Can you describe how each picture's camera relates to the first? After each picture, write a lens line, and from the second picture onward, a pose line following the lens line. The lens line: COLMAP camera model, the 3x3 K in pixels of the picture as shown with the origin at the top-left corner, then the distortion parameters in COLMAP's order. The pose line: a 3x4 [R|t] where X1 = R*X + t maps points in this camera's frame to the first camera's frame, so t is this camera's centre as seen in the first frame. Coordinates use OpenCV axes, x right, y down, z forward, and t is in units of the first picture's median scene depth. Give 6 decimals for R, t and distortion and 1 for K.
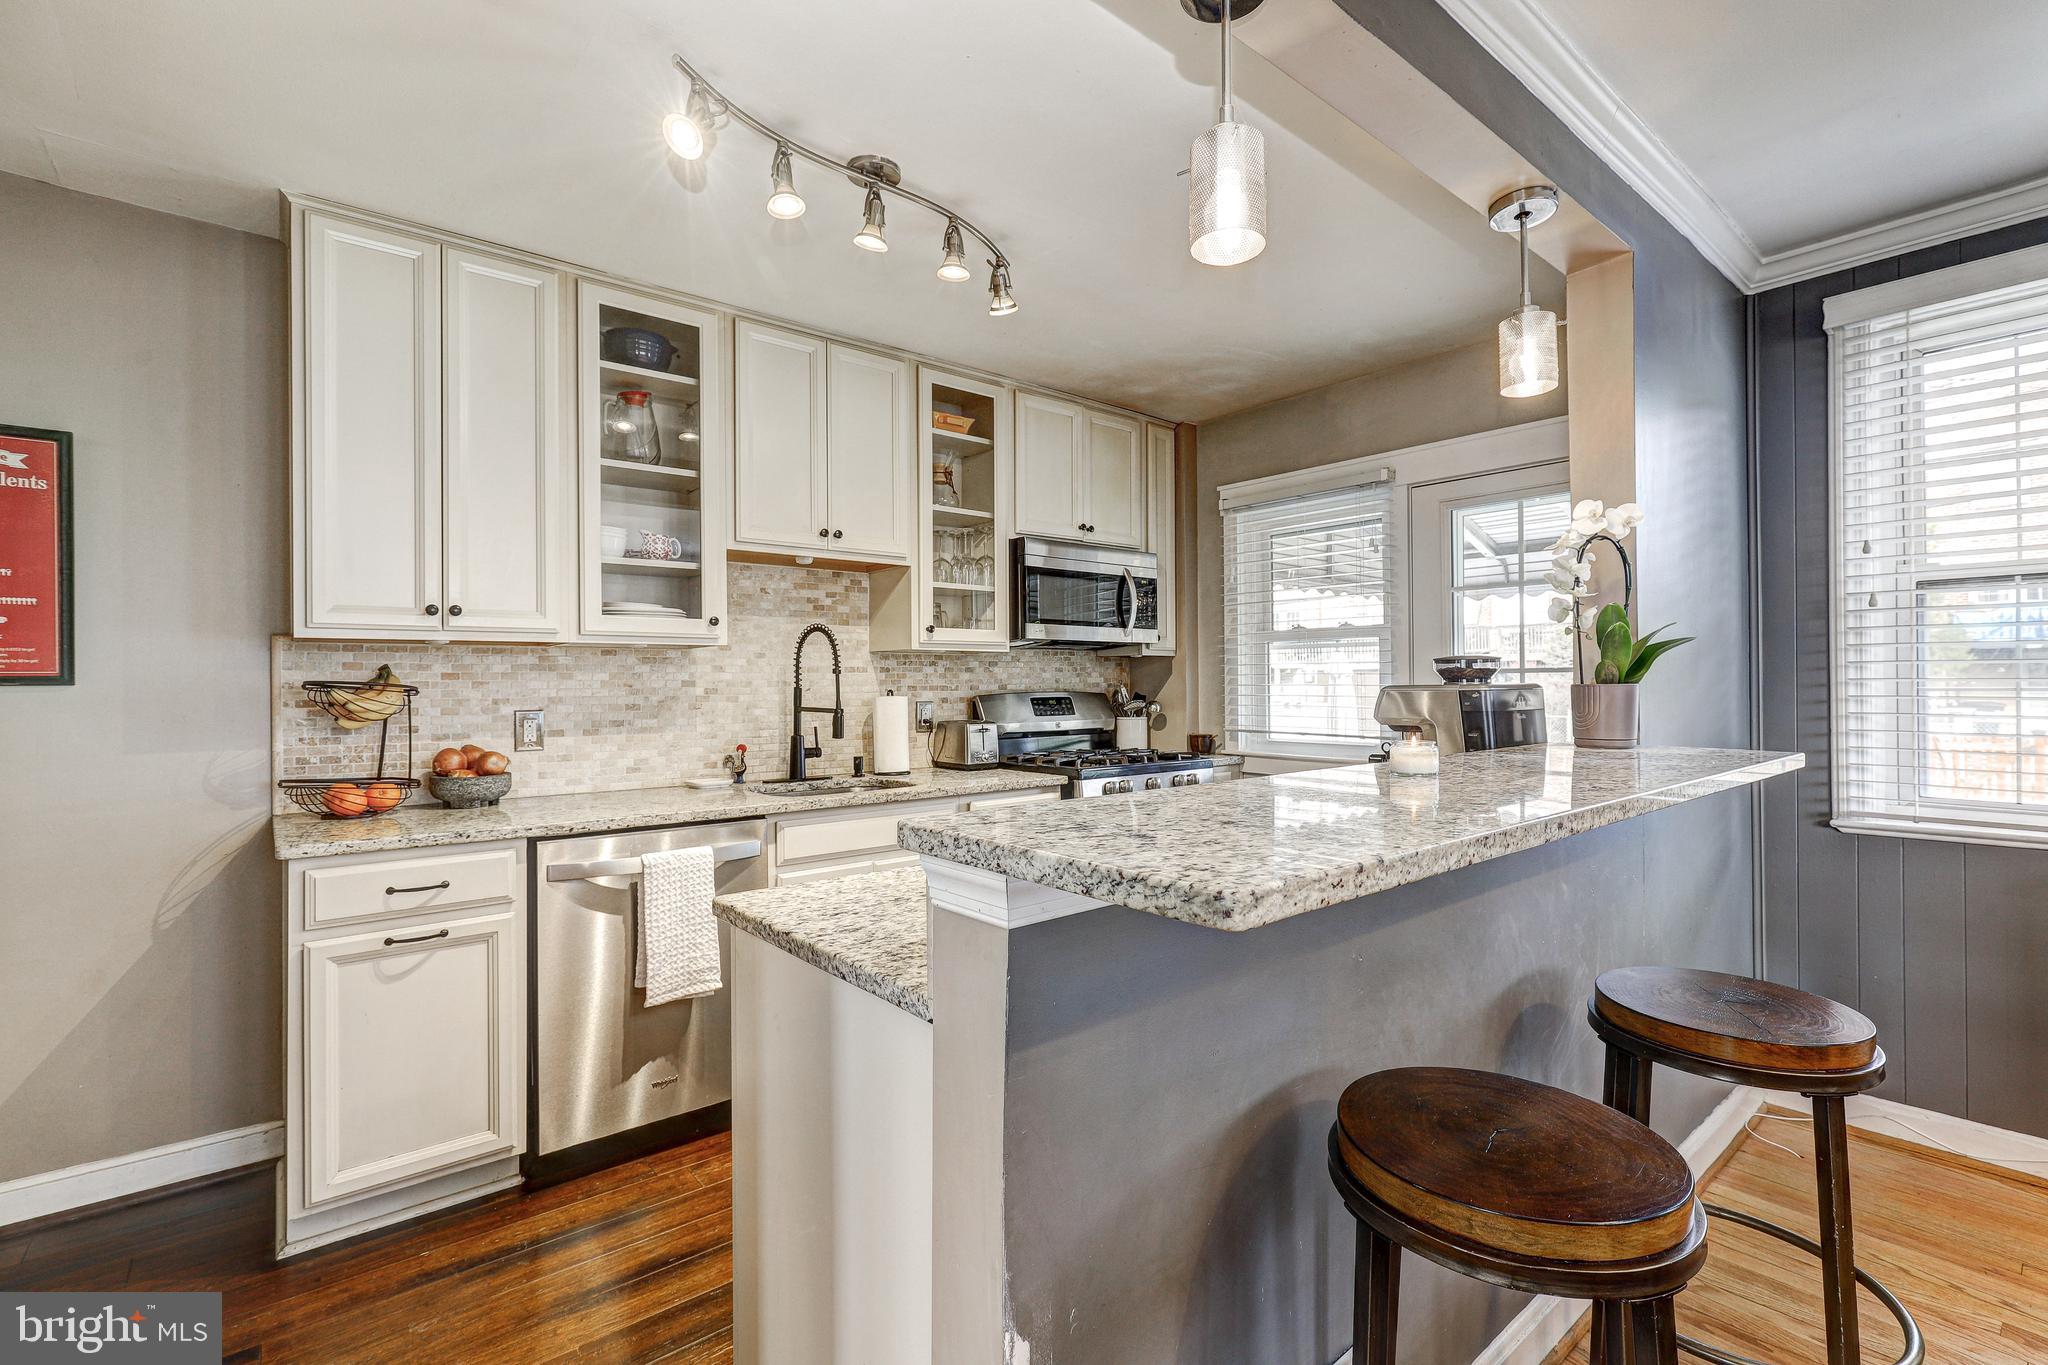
lens RADIAL K [[919.4, 0, 1030.0], [0, 919.4, 682.7], [0, 0, 1]] dist [0.001432, 0.000125]
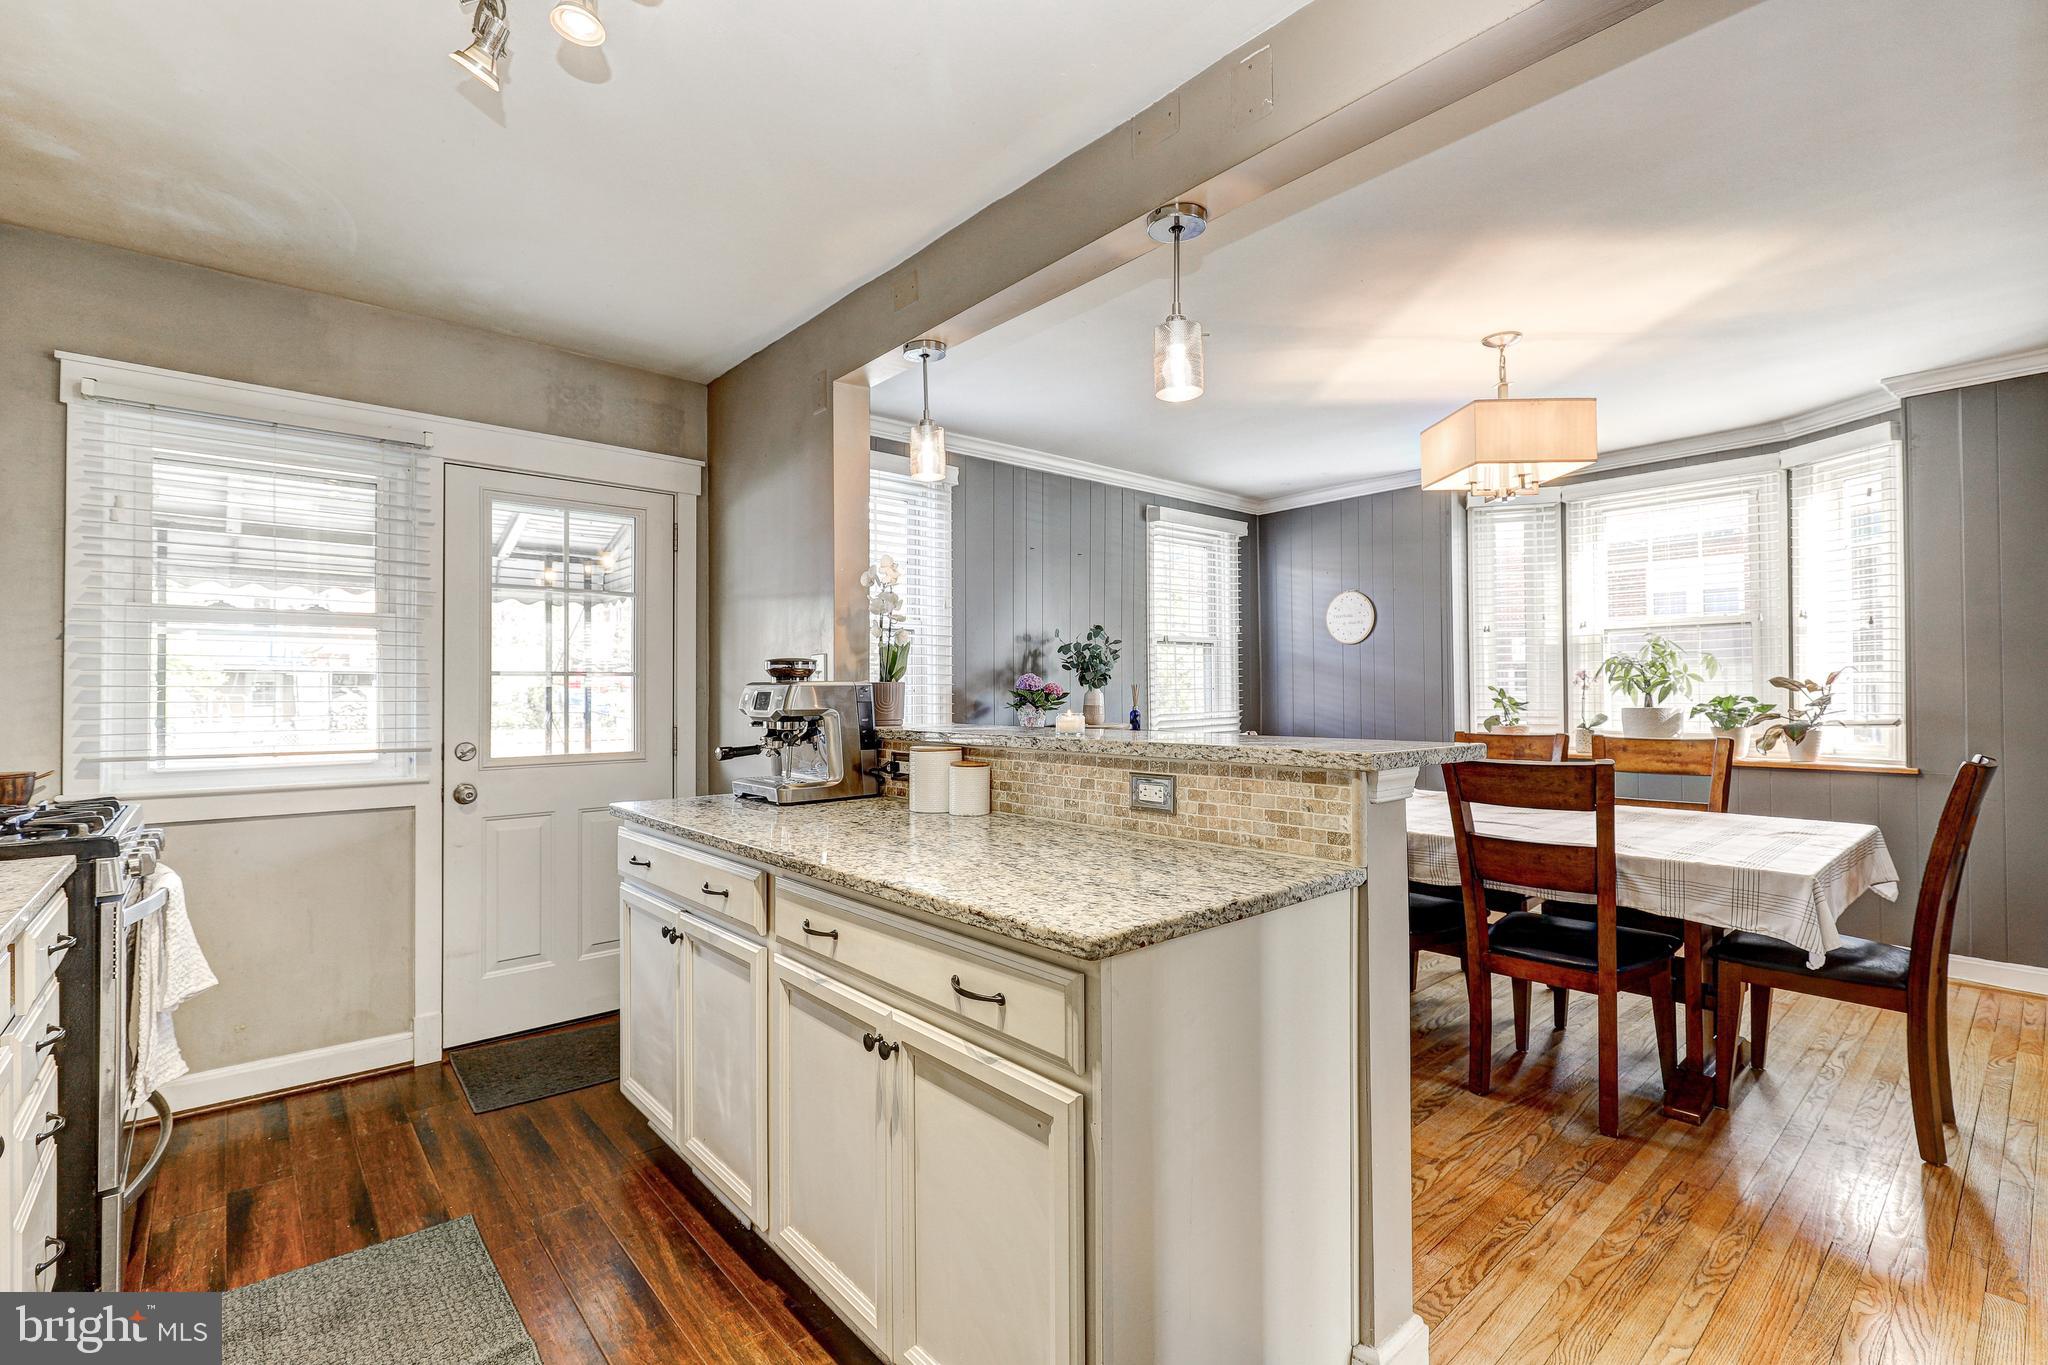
lens RADIAL K [[919.4, 0, 1030.0], [0, 919.4, 682.7], [0, 0, 1]] dist [0.001432, 0.000125]
pose [[-0.027138, 0.017713, 0.999475, -0.569498], [0.004025, 0.999837, -0.017611, 0.019324], [-0.999624, 0.003545, -0.027205, 0.554564]]
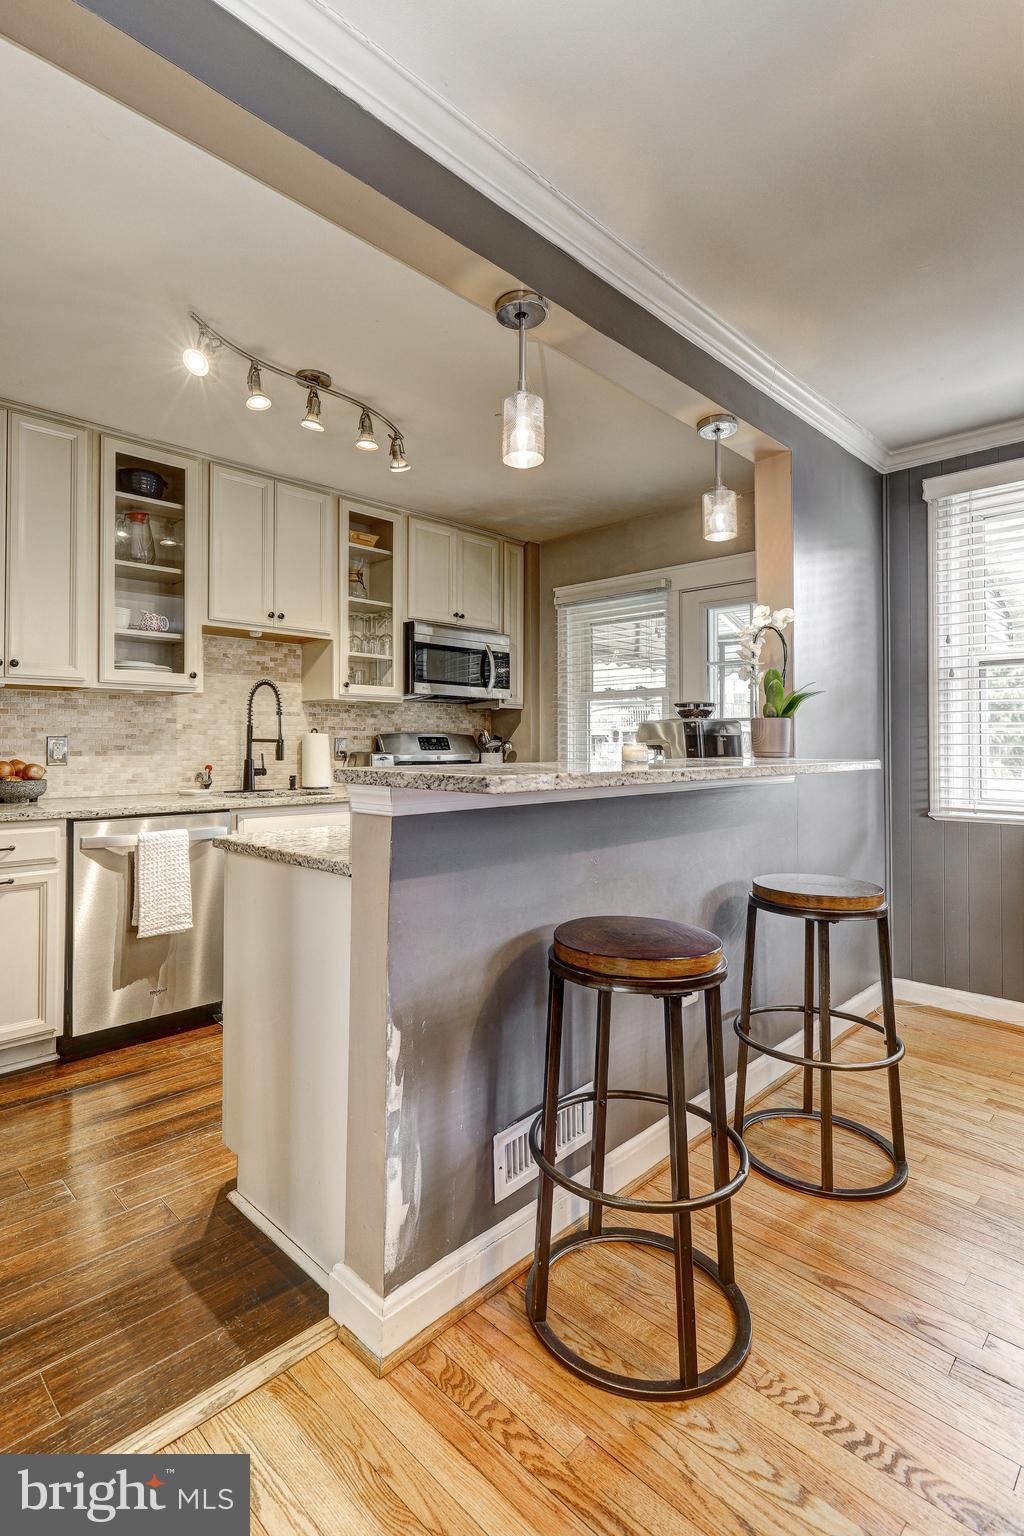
lens RADIAL K [[753.4, 0, 481.0], [0, 753.4, 733.6], [0, 0, 1]] dist [0.004448, 0.000760]
pose [[0.997129, 0.009746, 0.075093, 0.013434], [-0.008877, 0.999890, -0.011892, 0.032419], [-0.075201, 0.011191, 0.997106, -0.190782]]
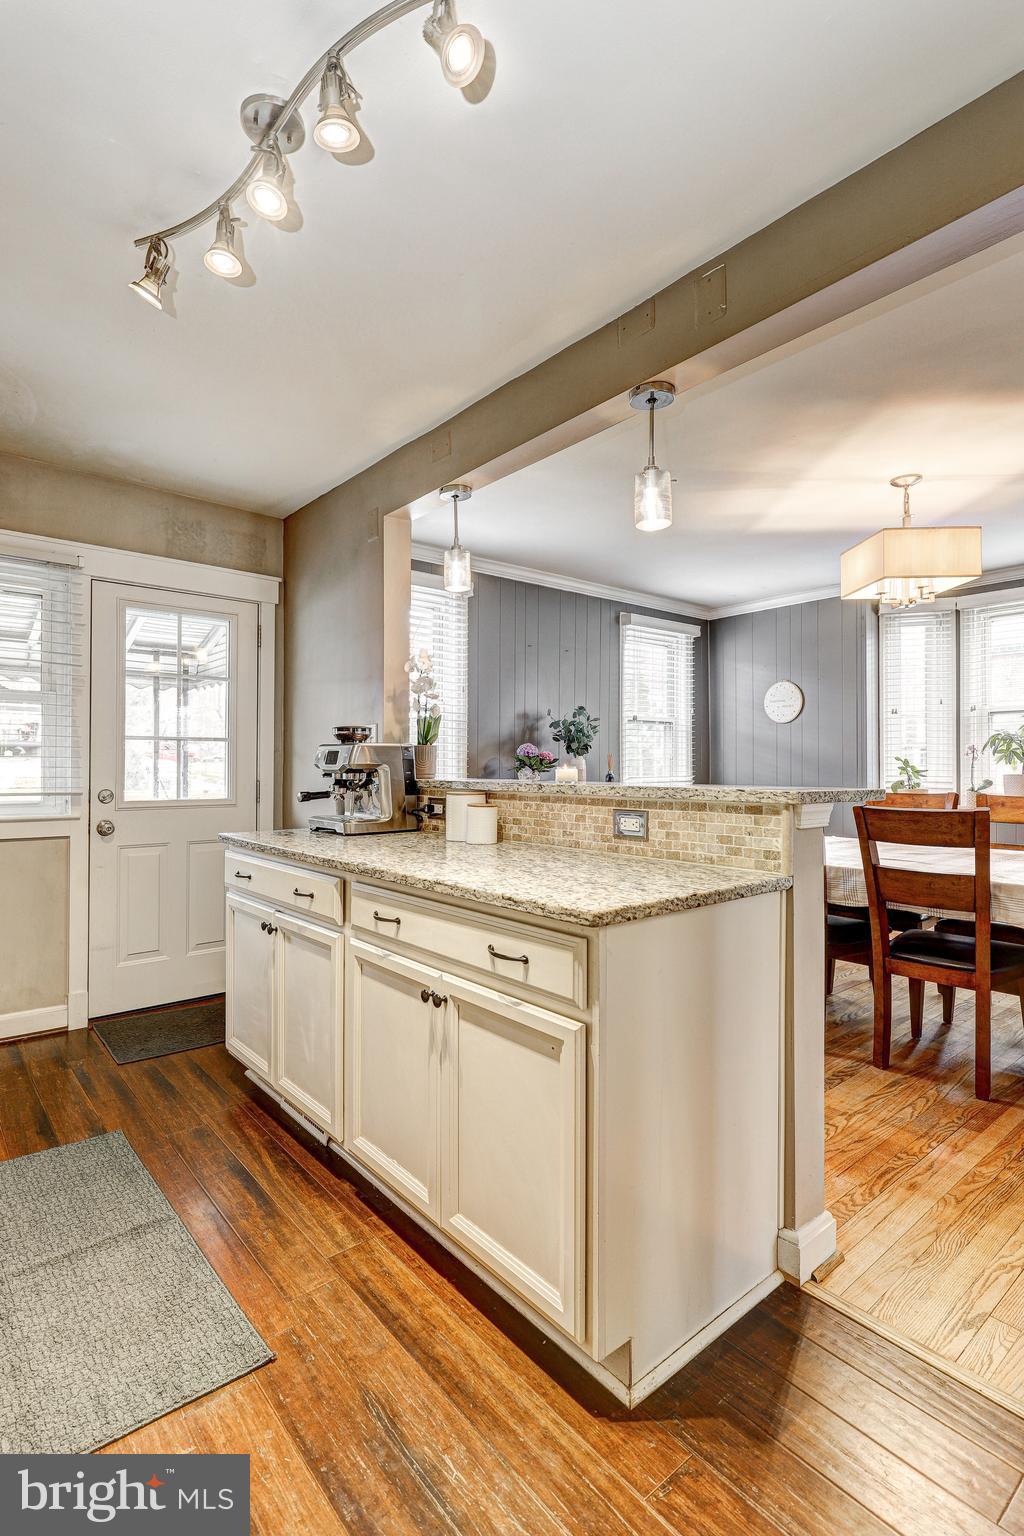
lens RADIAL K [[748.3, 0, 485.7], [0, 748.3, 759.5], [0, 0, 1]] dist [-0.000825, -0.000001]
pose [[0.015852, 0.017189, 0.999727, -0.629729], [-0.005227, 0.999840, -0.017108, 0.037889], [-0.999861, -0.004954, 0.015940, 0.576279]]
